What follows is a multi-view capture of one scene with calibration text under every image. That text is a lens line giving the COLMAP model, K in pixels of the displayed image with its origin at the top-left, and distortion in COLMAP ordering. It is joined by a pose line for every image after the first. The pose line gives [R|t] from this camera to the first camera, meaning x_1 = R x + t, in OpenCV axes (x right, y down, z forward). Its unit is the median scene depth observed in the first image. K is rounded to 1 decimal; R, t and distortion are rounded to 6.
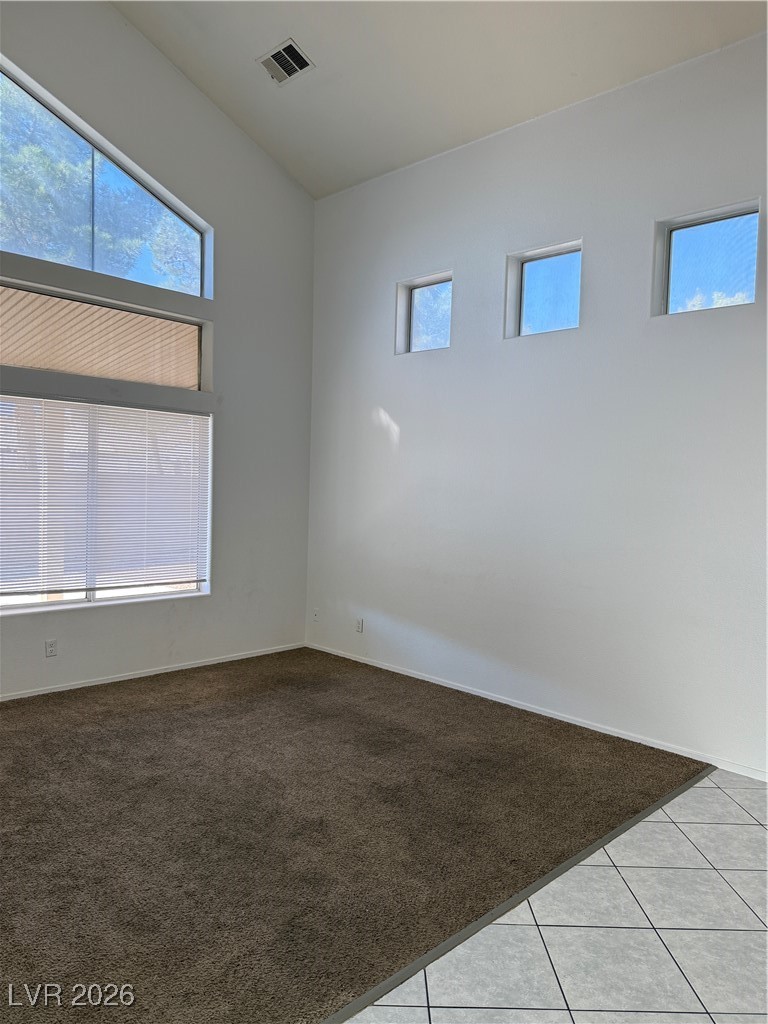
lens RADIAL K [[728.6, 0, 383.8], [0, 728.6, 519.6], [0, 0, 1]] dist [0.074876, -0.094148]
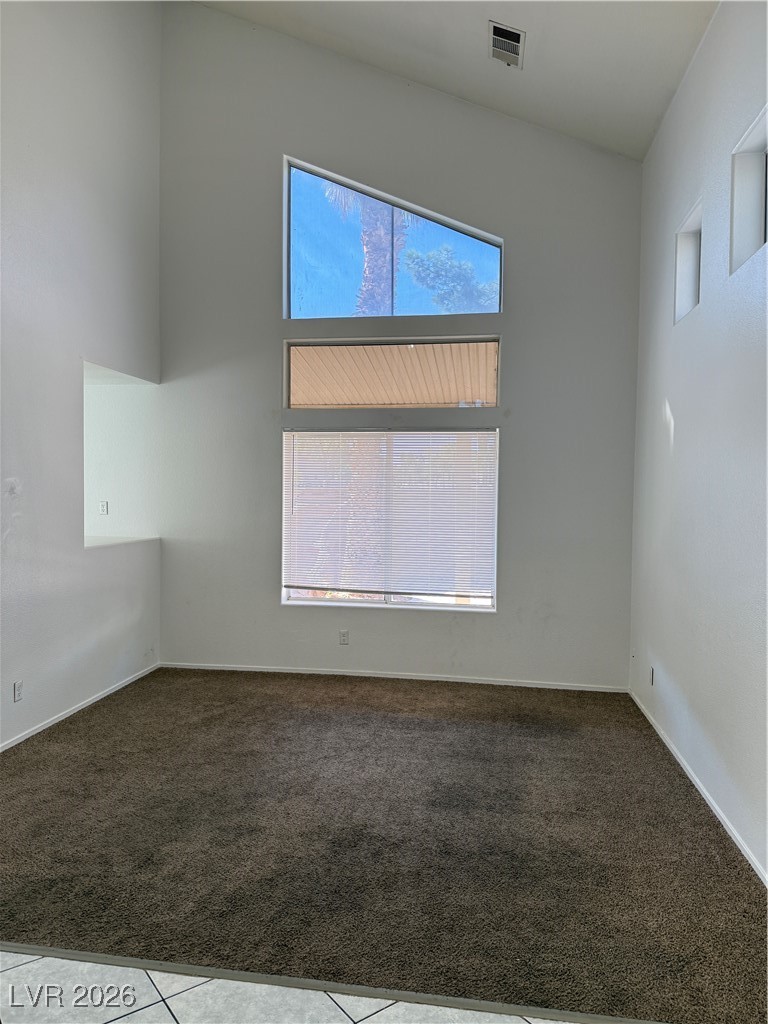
lens RADIAL K [[728.6, 0, 383.8], [0, 728.6, 519.6], [0, 0, 1]] dist [0.074876, -0.094148]
pose [[0.577518, 0.010415, -0.816311, 0.548243], [-0.037797, 0.999187, -0.013992, -0.002184], [0.815502, 0.038935, 0.577443, 0.362626]]
